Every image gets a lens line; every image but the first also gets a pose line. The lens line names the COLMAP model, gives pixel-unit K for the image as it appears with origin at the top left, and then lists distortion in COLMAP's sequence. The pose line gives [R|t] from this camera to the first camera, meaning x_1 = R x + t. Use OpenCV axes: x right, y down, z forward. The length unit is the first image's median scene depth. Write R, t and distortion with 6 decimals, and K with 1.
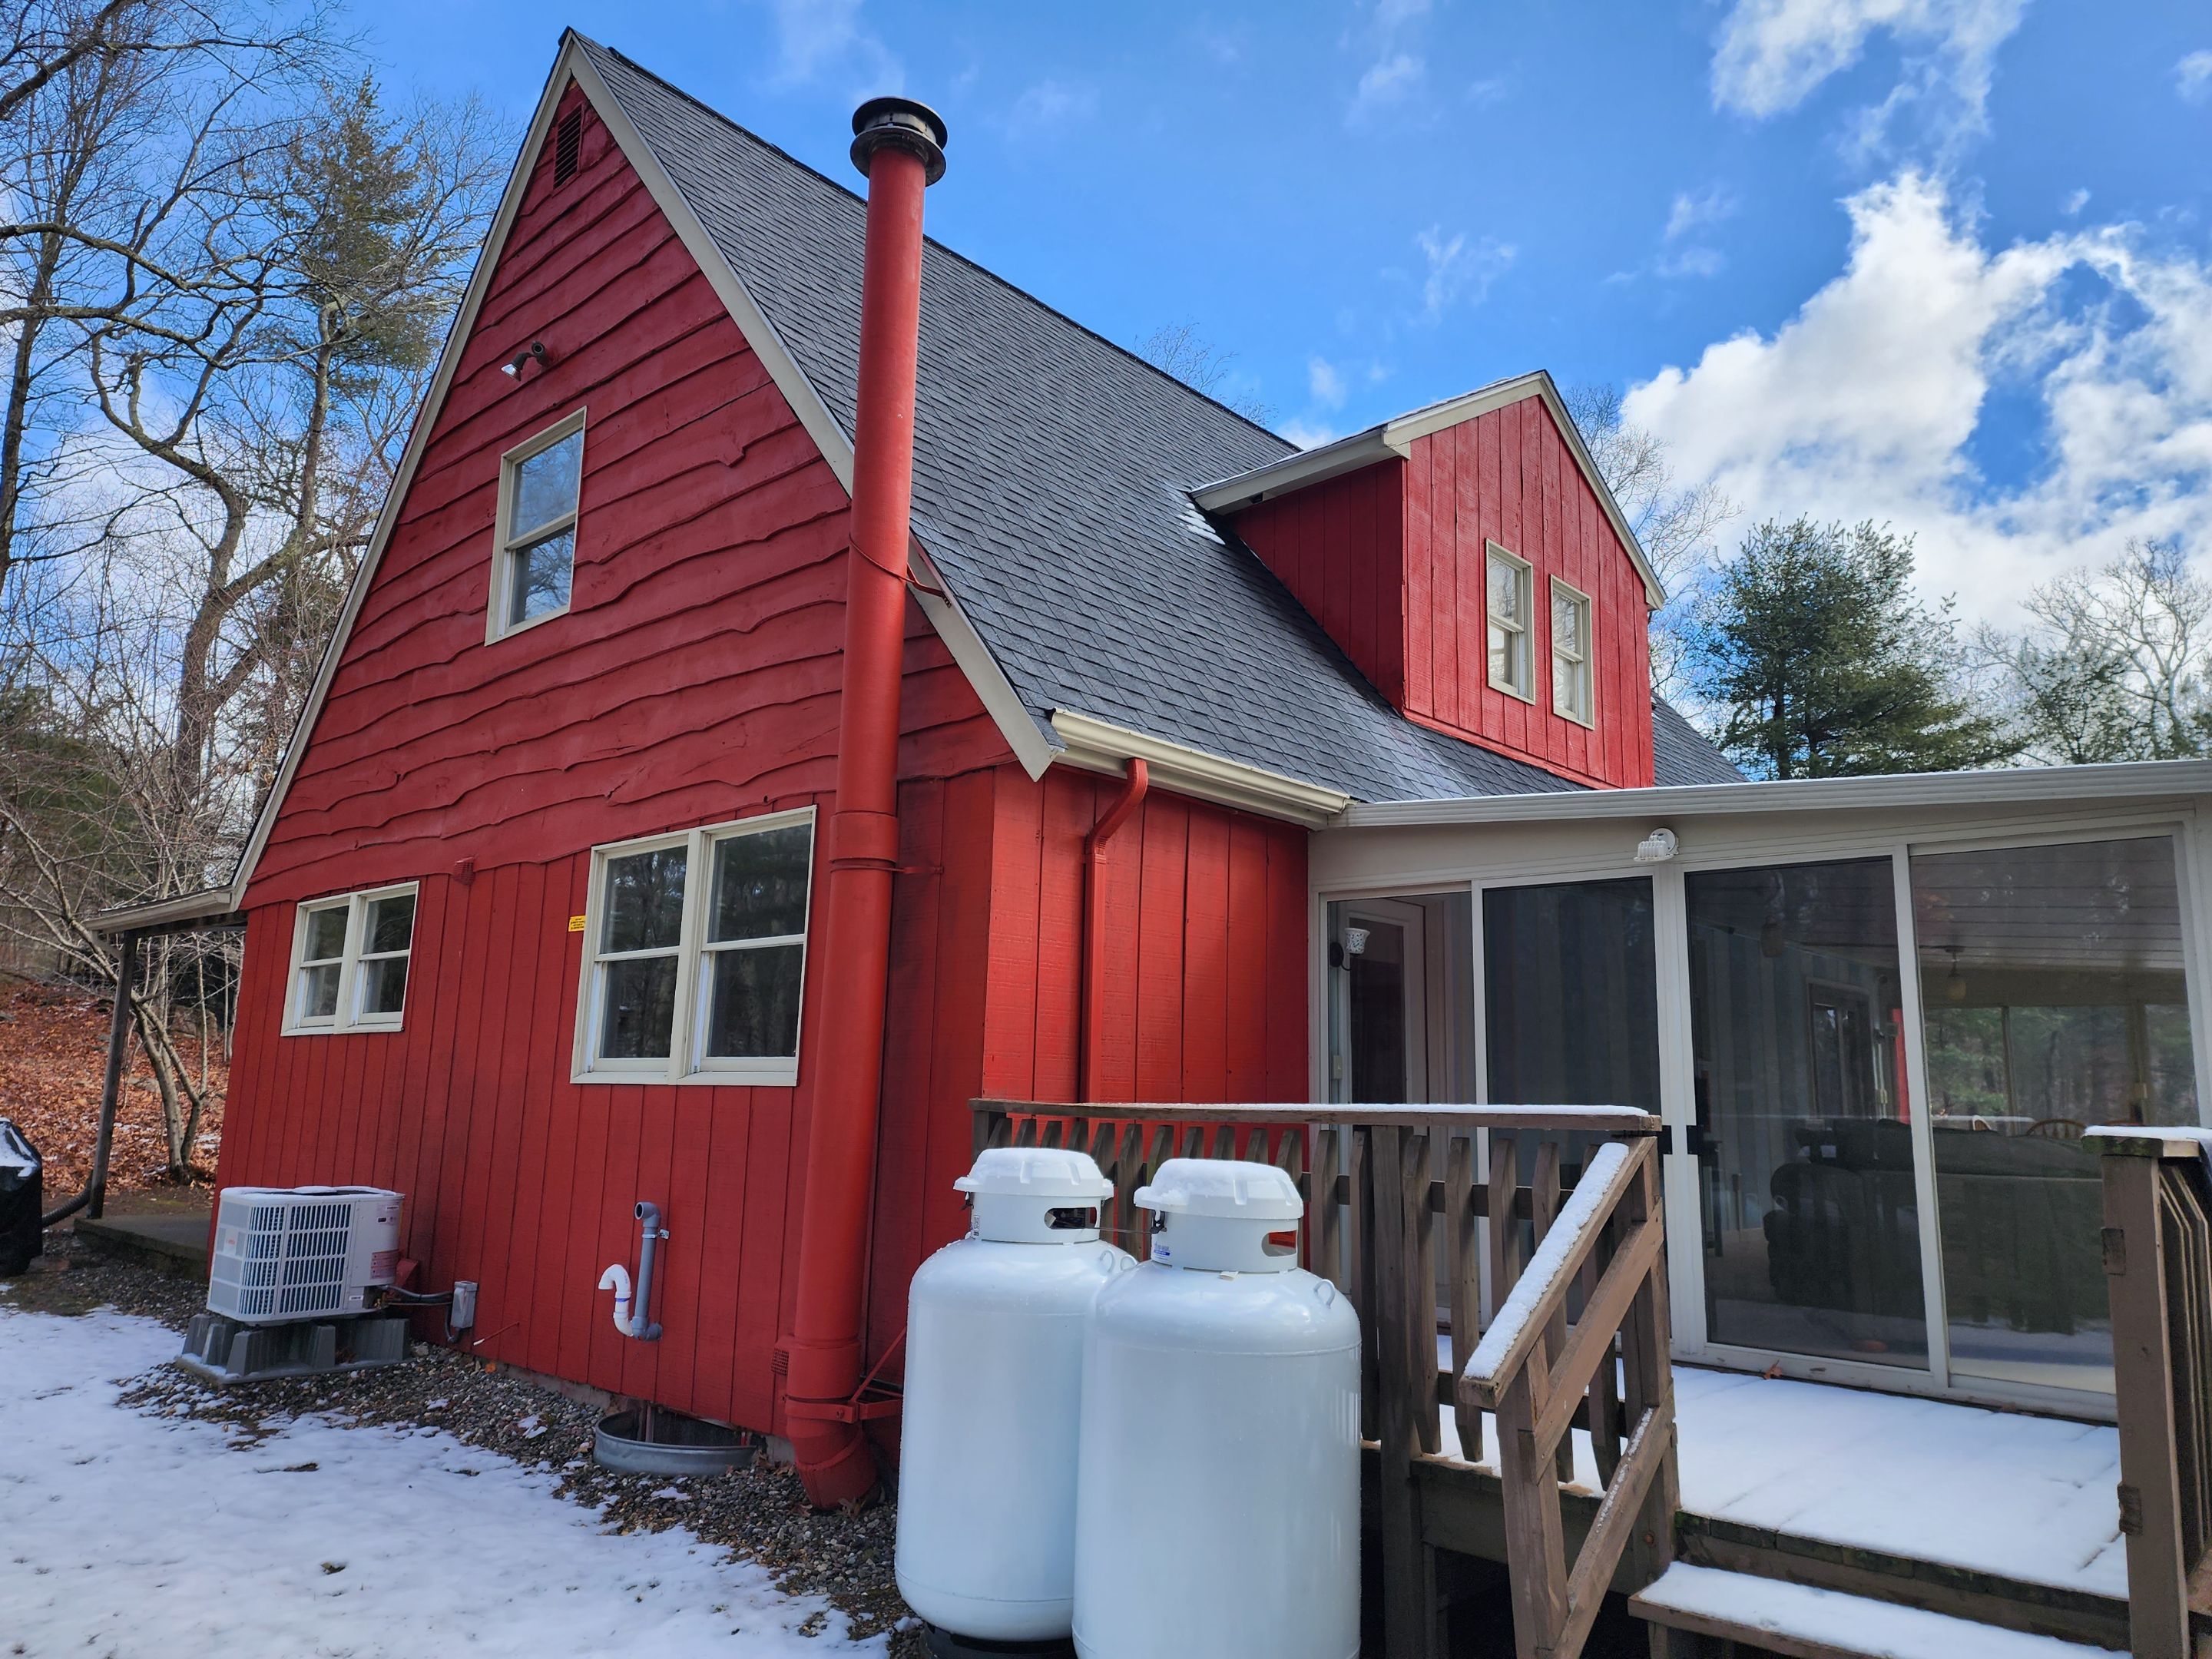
lens RADIAL K [[1491.7, 0, 1131.6], [0, 1491.7, 828.6], [0, 0, 1]] dist [0.085876, -0.081027]
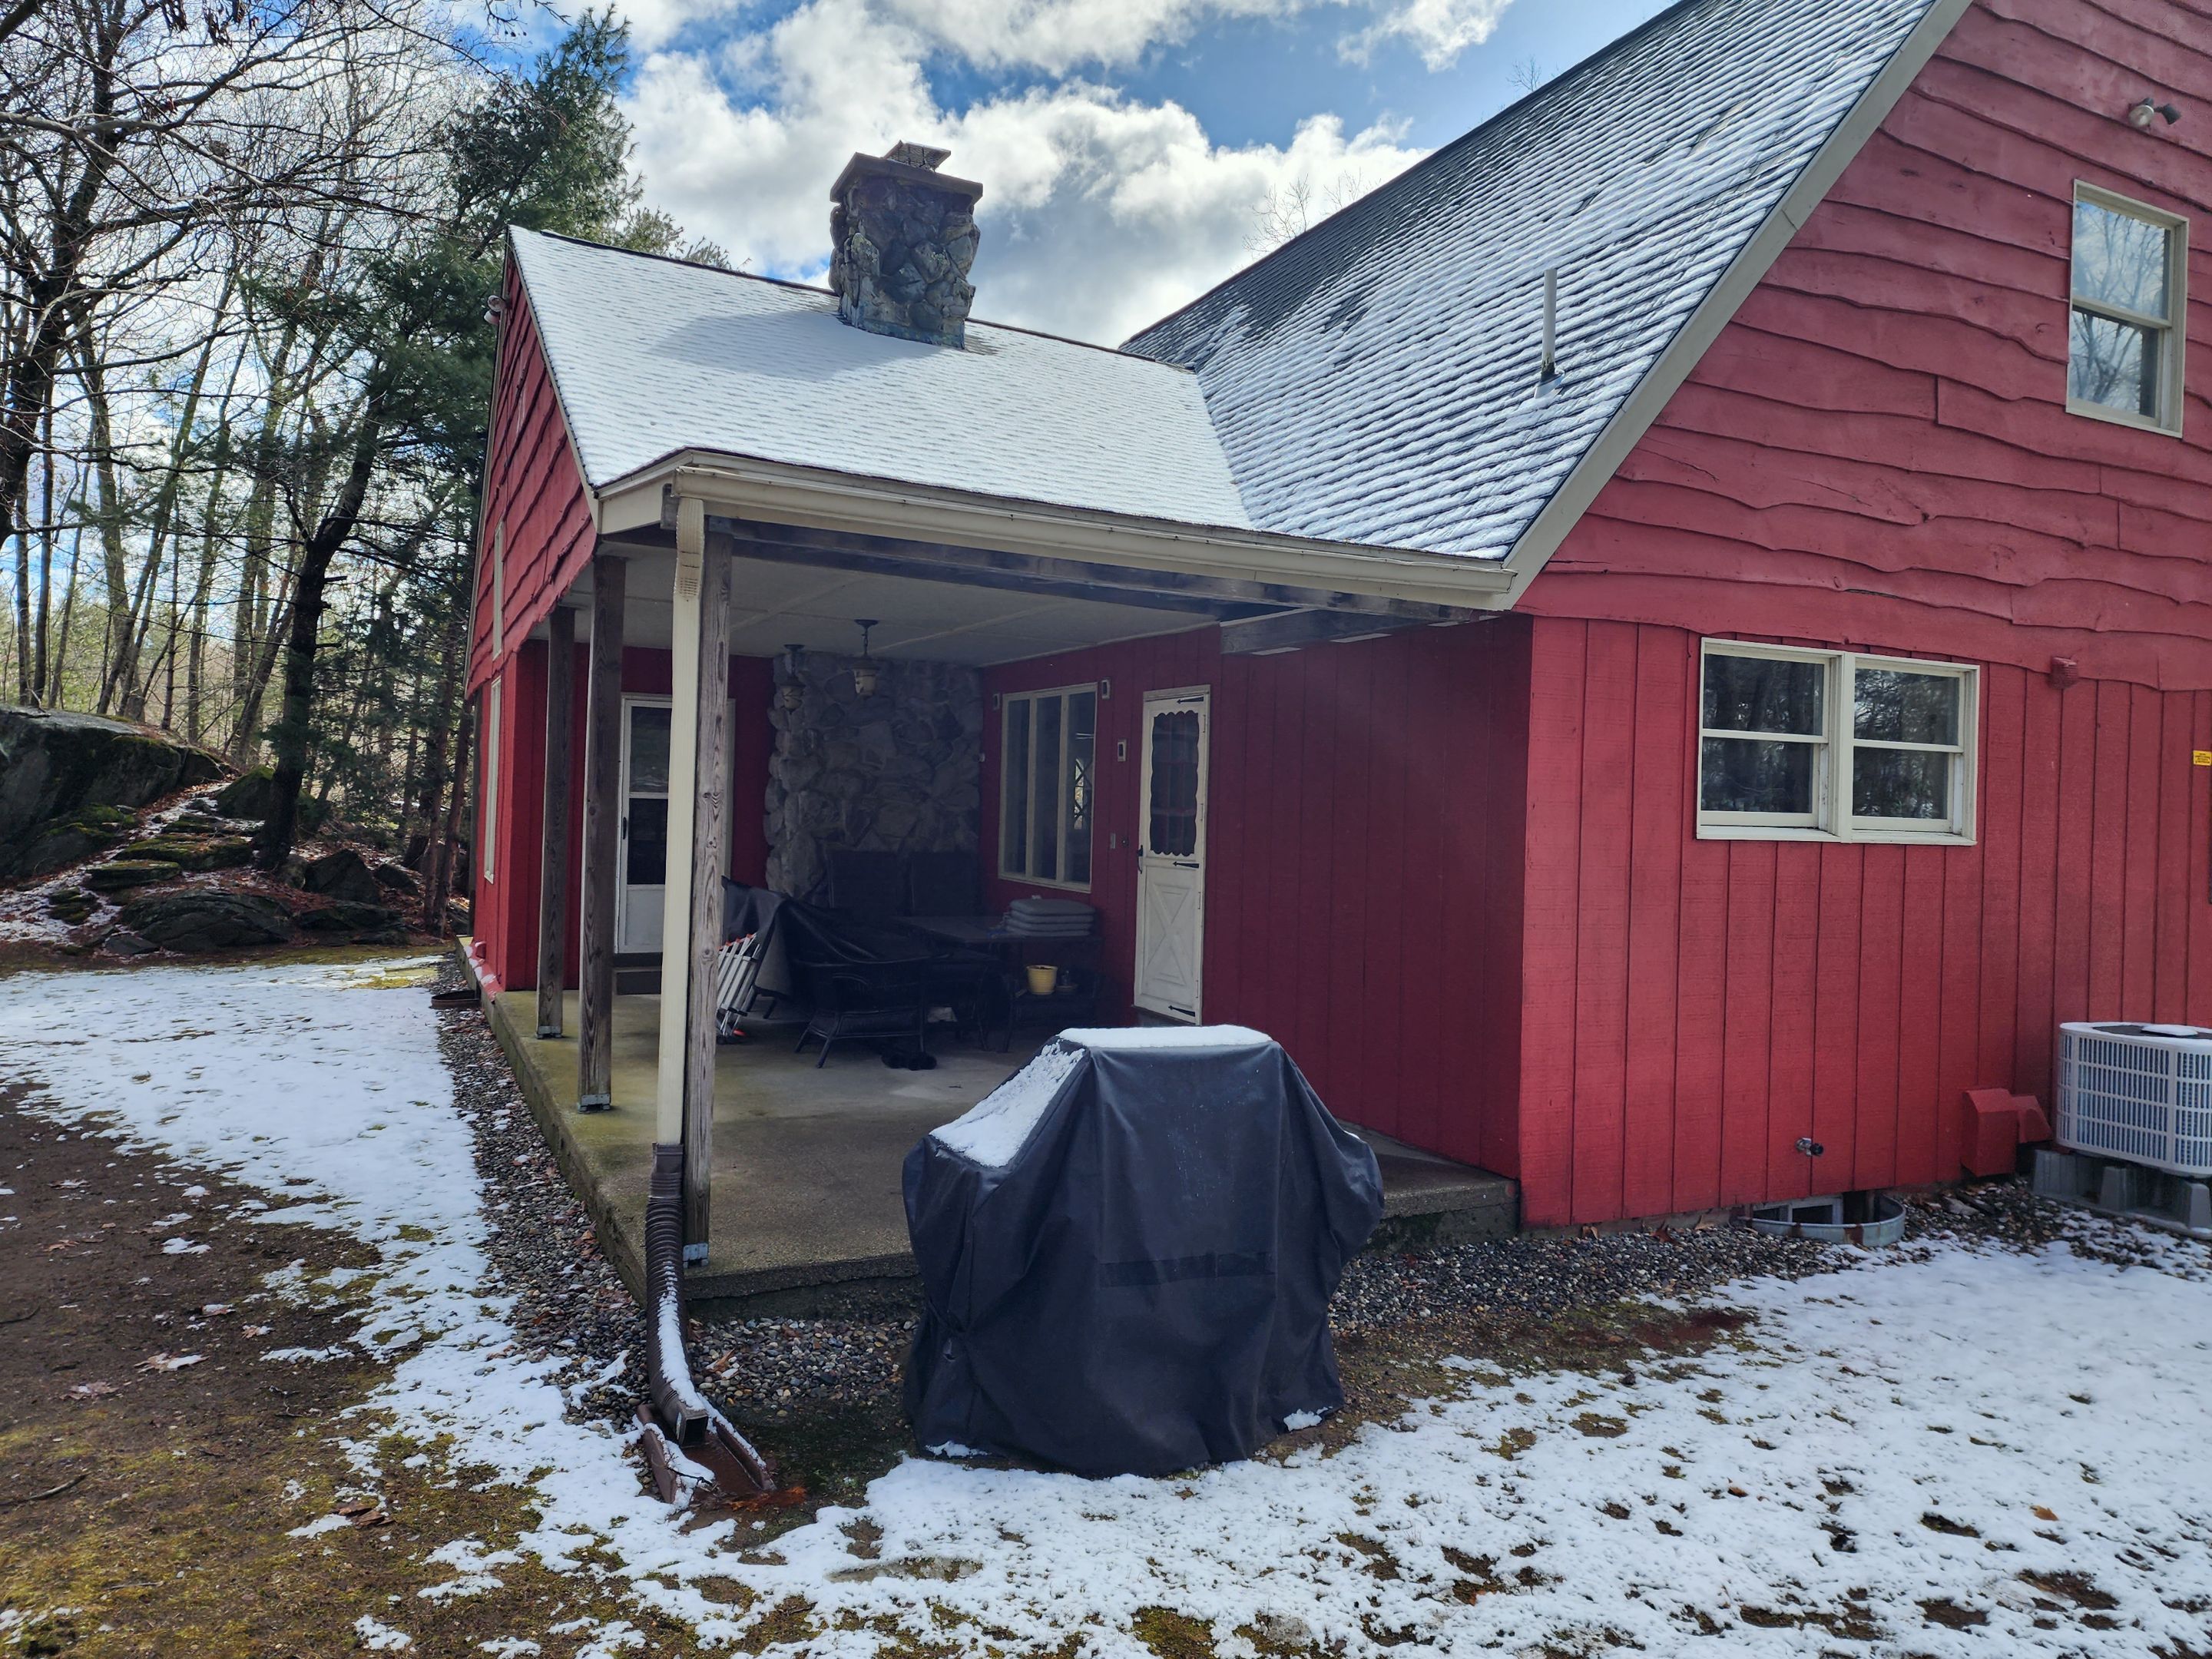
lens RADIAL K [[1491.7, 0, 1131.6], [0, 1491.7, 828.6], [0, 0, 1]] dist [0.085876, -0.081027]
pose [[0.372764, -0.028785, 0.927480, -2.140364], [-0.190335, 0.975894, 0.106785, 0.181416], [-0.908196, -0.216338, 0.358300, 1.662254]]
